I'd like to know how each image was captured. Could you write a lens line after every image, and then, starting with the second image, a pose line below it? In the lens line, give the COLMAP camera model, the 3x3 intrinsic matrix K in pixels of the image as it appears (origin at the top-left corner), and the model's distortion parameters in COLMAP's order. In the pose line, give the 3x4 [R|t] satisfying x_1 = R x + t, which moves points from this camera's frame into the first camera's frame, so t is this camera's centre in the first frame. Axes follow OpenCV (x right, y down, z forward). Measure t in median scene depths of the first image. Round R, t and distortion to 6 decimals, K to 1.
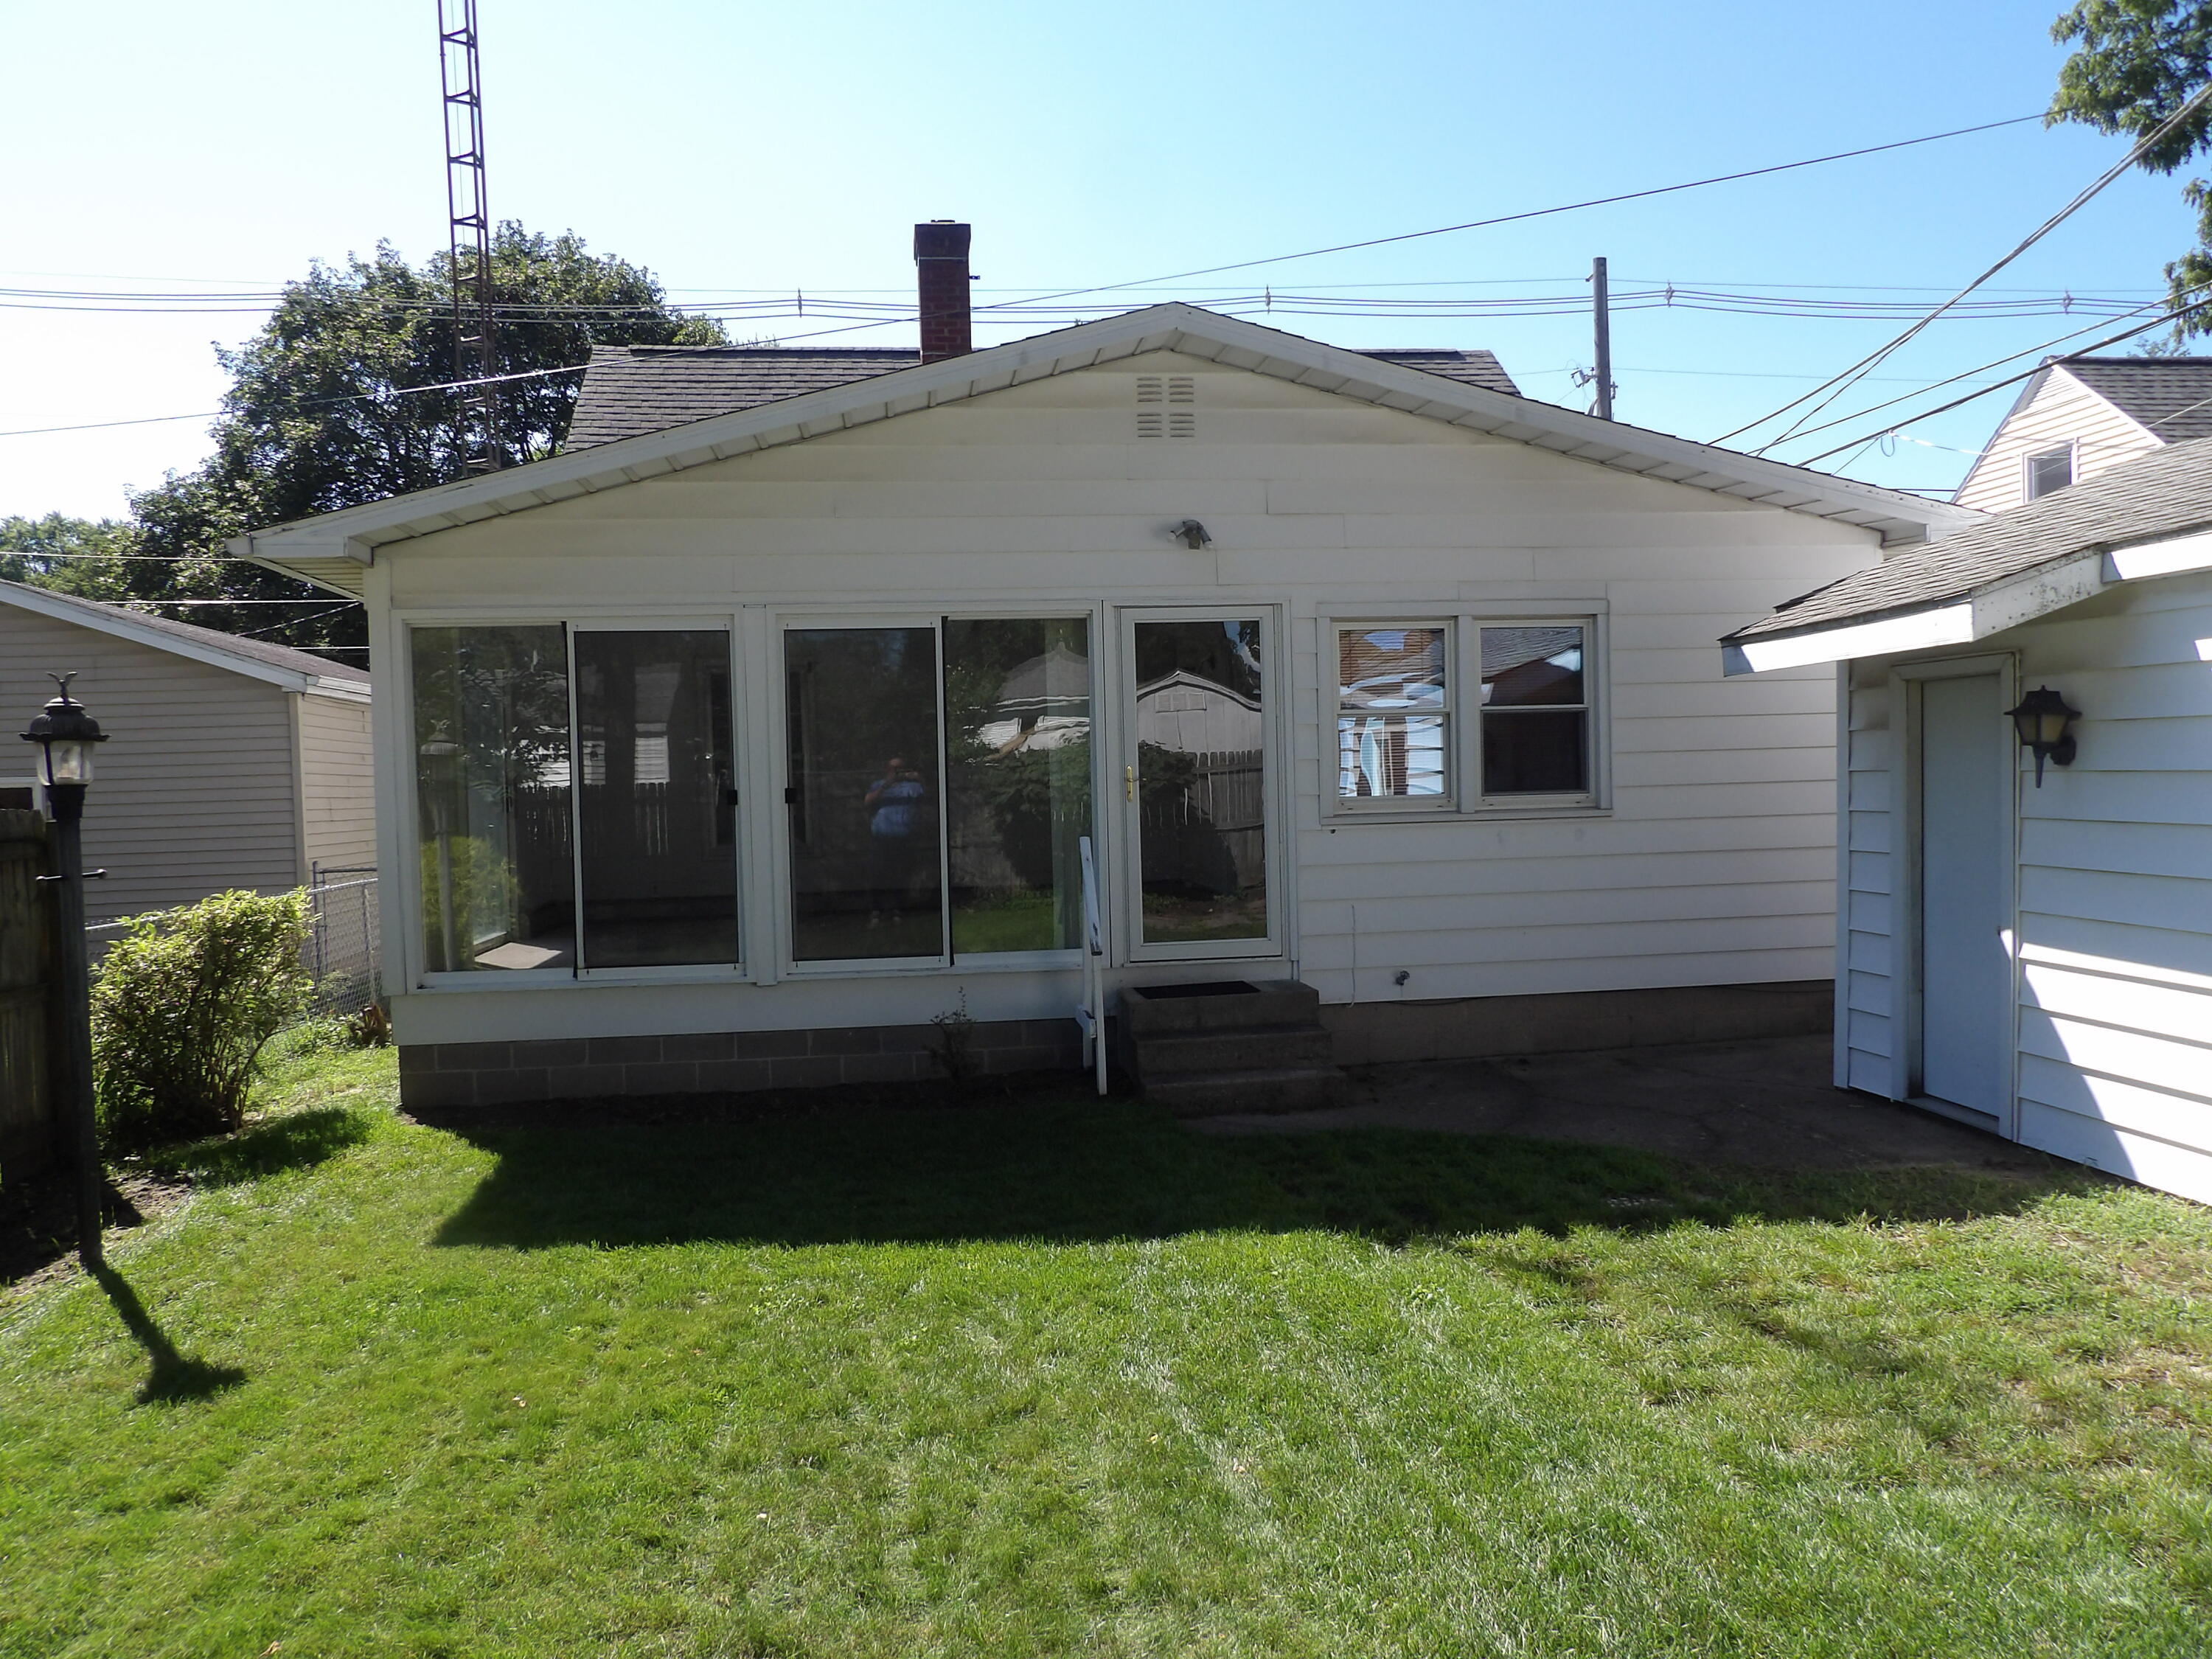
lens RADIAL K [[1573.7, 0, 1104.6], [0, 1573.7, 825.0], [0, 0, 1]] dist [-0.028192, 0.022596]
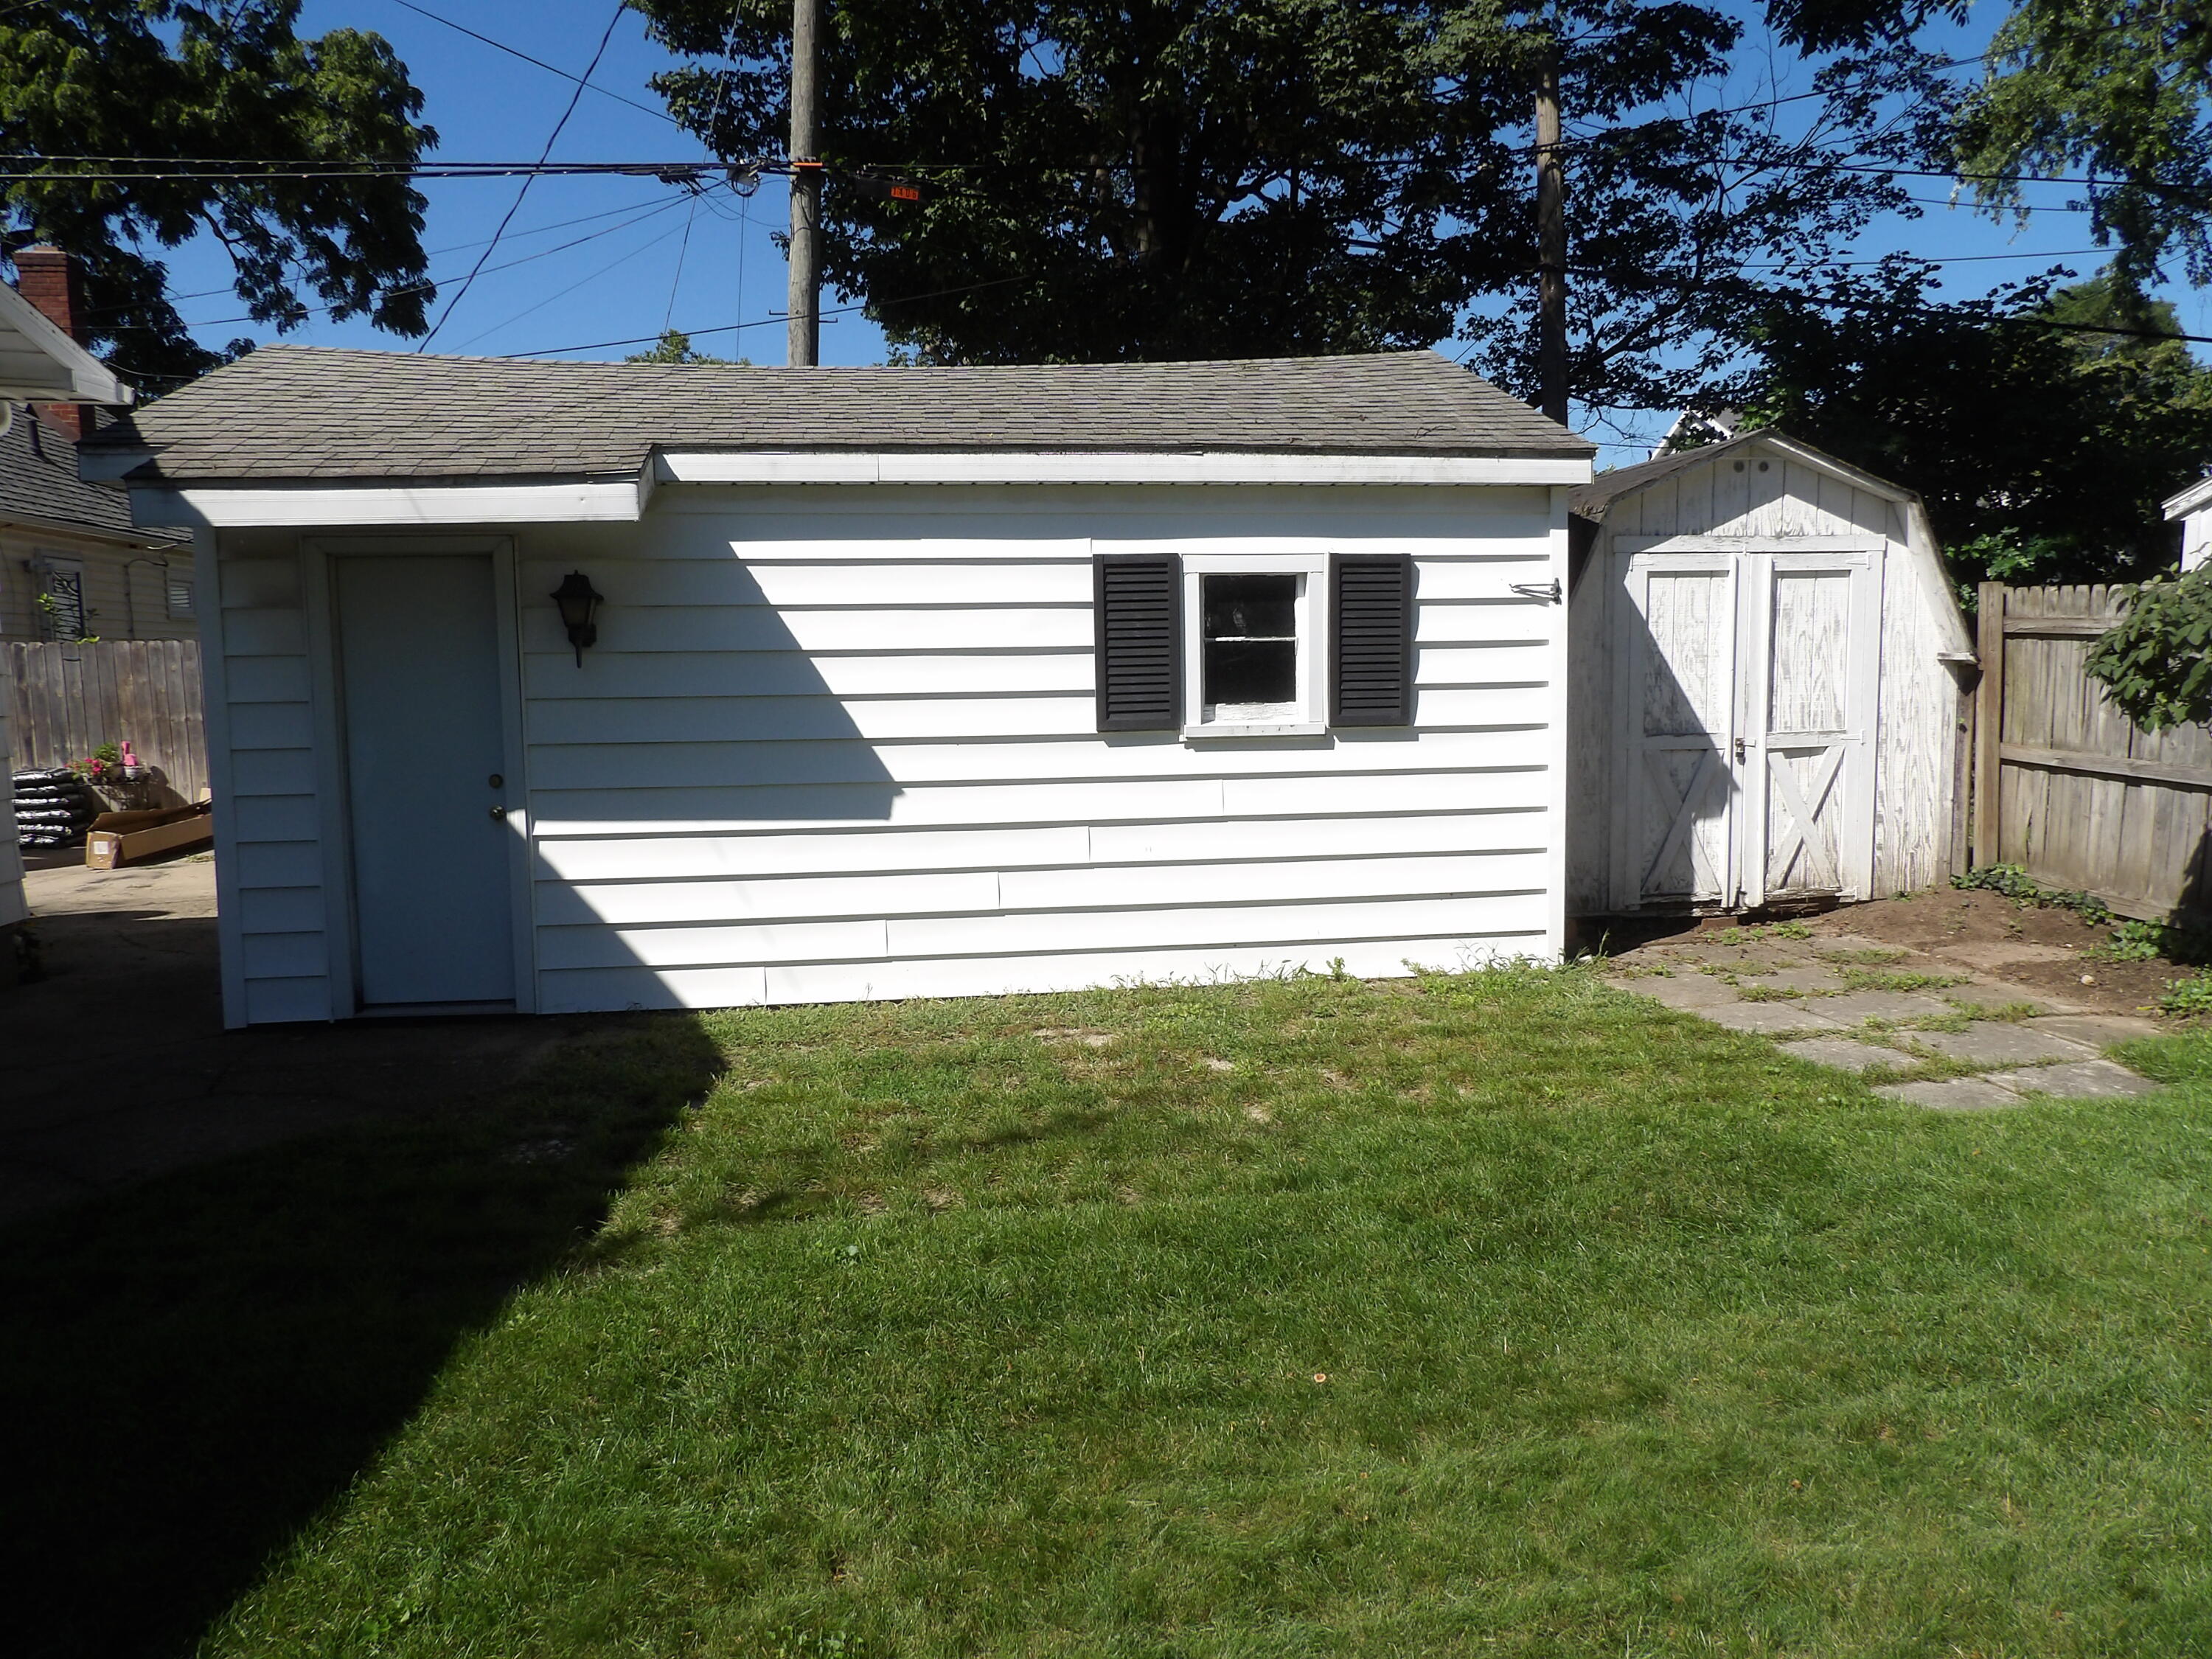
lens RADIAL K [[1573.7, 0, 1104.6], [0, 1573.7, 825.0], [0, 0, 1]] dist [-0.028192, 0.022596]
pose [[-0.023332, -0.086135, 0.996010, -0.457441], [0.046994, 0.995086, 0.087155, 0.005587], [-0.998623, 0.048840, -0.019169, 0.652813]]
